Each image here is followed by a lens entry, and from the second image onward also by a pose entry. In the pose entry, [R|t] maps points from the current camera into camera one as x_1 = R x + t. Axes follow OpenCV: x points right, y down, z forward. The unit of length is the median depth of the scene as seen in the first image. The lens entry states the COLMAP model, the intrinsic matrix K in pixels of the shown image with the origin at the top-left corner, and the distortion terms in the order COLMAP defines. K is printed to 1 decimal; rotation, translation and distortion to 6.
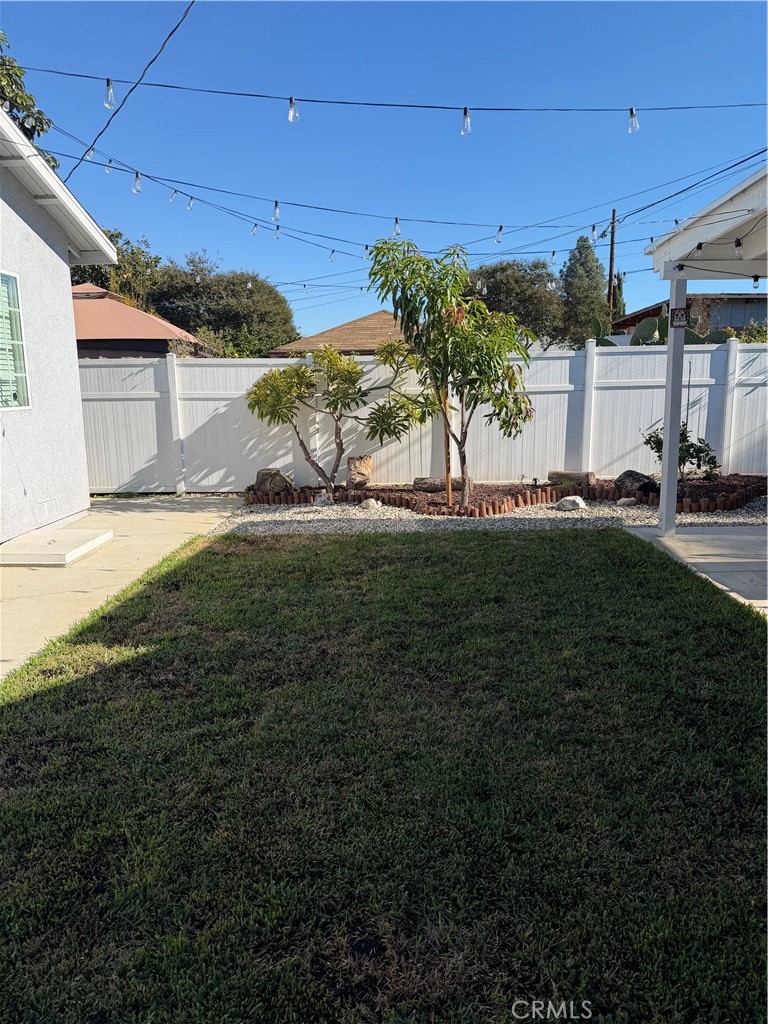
lens RADIAL K [[722.2, 0, 381.2], [0, 722.2, 511.6], [0, 0, 1]] dist [0.120643, -0.157321]
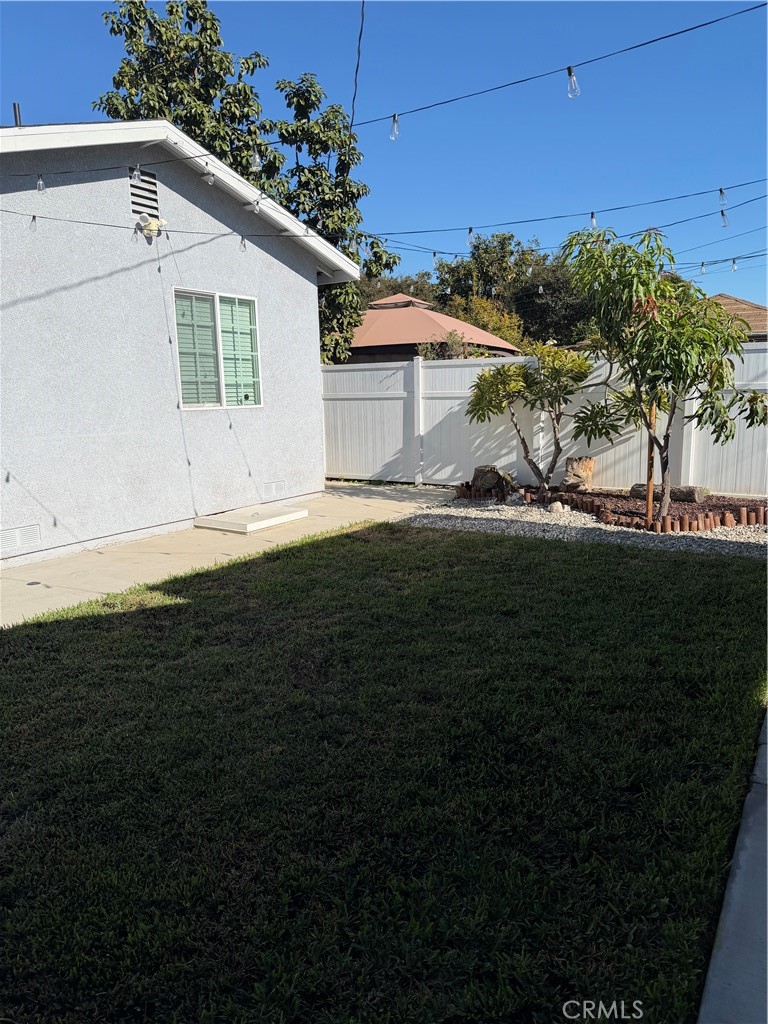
lens RADIAL K [[722.2, 0, 381.2], [0, 722.2, 511.6], [0, 0, 1]] dist [0.120643, -0.157321]
pose [[0.843002, 0.087596, -0.530730, 0.274469], [-0.083731, 0.995994, 0.031390, -0.014376], [0.531353, 0.017977, 0.846959, 0.053856]]
